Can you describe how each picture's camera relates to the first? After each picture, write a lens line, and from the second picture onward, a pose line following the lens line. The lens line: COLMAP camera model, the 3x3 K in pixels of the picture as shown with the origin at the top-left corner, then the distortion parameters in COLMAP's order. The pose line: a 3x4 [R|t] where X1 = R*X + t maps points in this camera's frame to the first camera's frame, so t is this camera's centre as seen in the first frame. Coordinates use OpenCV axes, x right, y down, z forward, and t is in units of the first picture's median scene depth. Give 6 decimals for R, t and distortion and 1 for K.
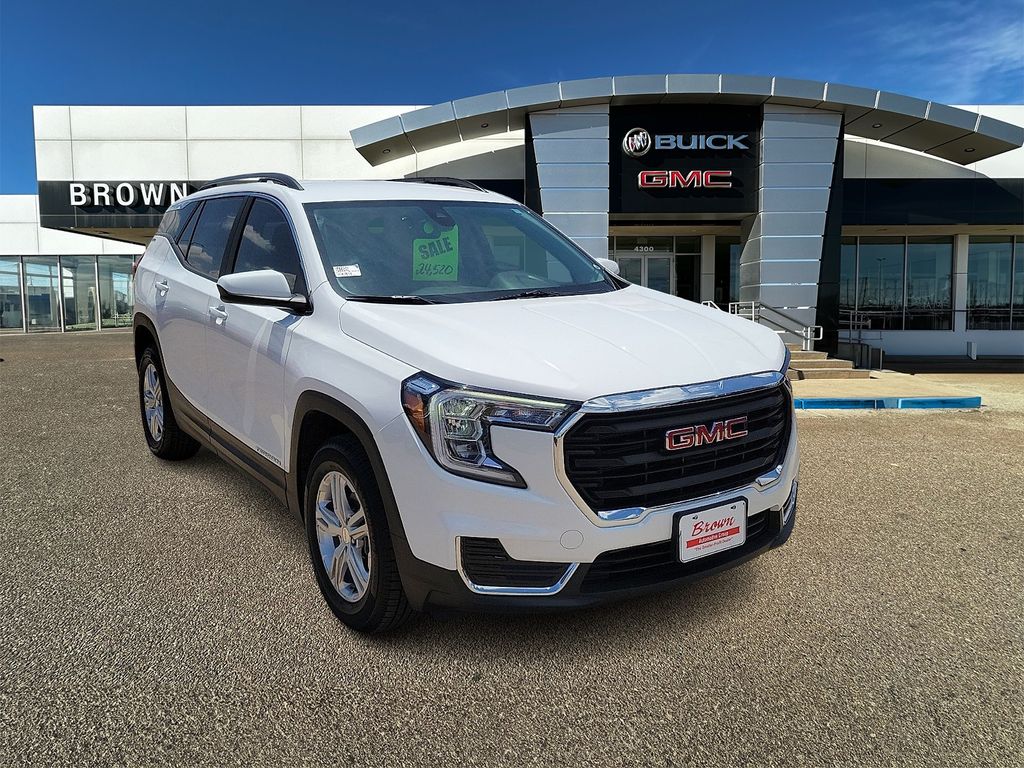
lens RADIAL K [[897.9, 0, 492.1], [0, 897.9, 385.1], [0, 0, 1]] dist [0.045273, -0.008893]
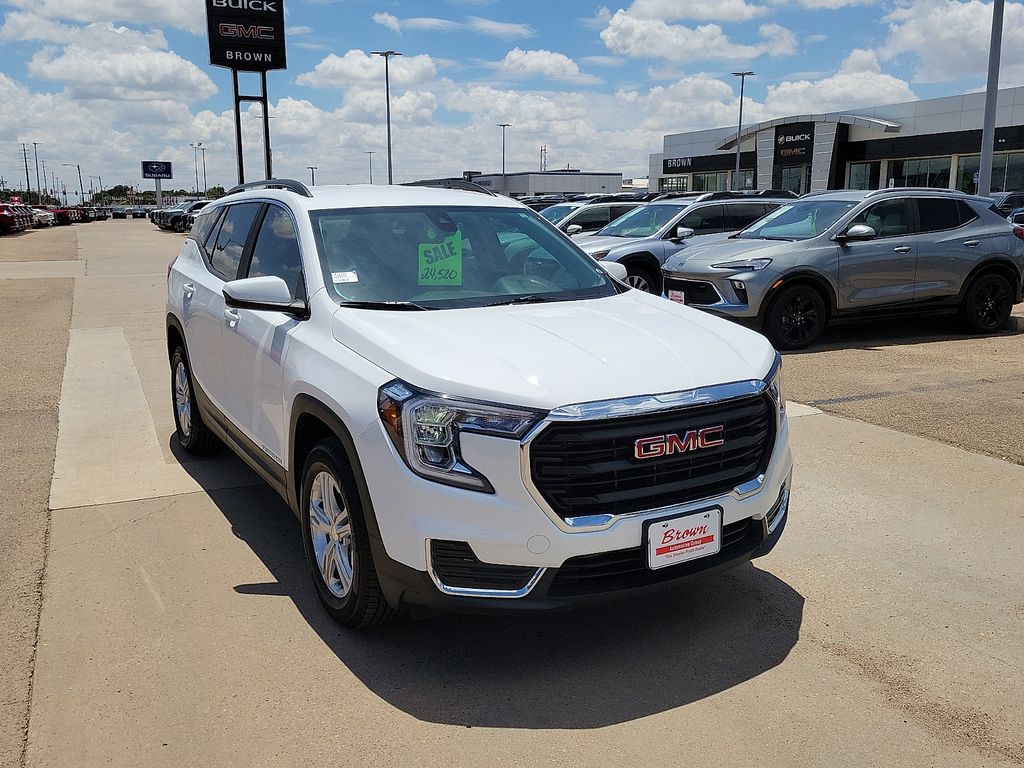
lens RADIAL K [[897.9, 0, 492.1], [0, 897.9, 385.1], [0, 0, 1]] dist [0.045273, -0.008893]
pose [[0.996219, 0.010826, -0.086198, 0.114738], [-0.009847, 0.999882, 0.011767, -0.019639], [0.086315, -0.010874, 0.996209, -0.019036]]
